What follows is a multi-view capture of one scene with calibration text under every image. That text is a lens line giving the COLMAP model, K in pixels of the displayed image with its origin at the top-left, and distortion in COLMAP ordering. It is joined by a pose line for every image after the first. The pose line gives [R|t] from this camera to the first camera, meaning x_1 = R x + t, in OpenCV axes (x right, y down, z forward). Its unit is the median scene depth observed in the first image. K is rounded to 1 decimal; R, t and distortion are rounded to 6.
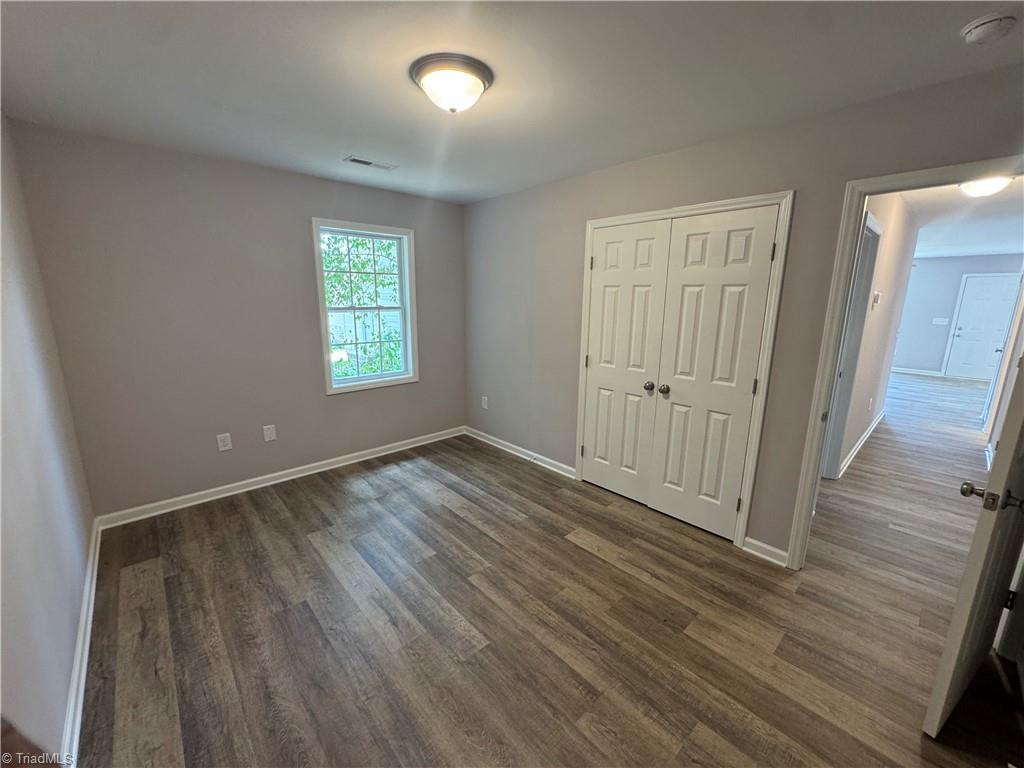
lens RADIAL K [[408.0, 0, 512.1], [0, 408.0, 383.4], [0, 0, 1]] dist [-0.003975, 0.001007]
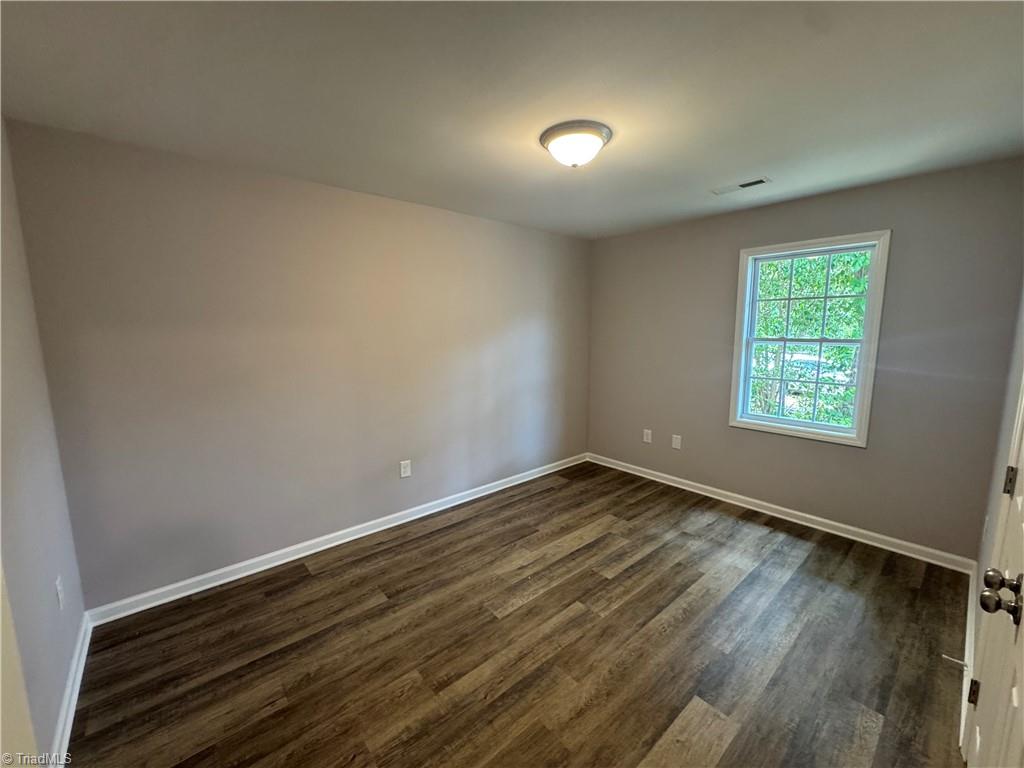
lens RADIAL K [[408.0, 0, 511.2], [0, 408.0, 383.7], [0, 0, 1]] dist [-0.003975, 0.001007]
pose [[-0.021879, 0.126524, -0.991722, 0.772585], [-0.203181, 0.970696, 0.128324, -0.131486], [0.978897, 0.204306, 0.004470, 0.677003]]
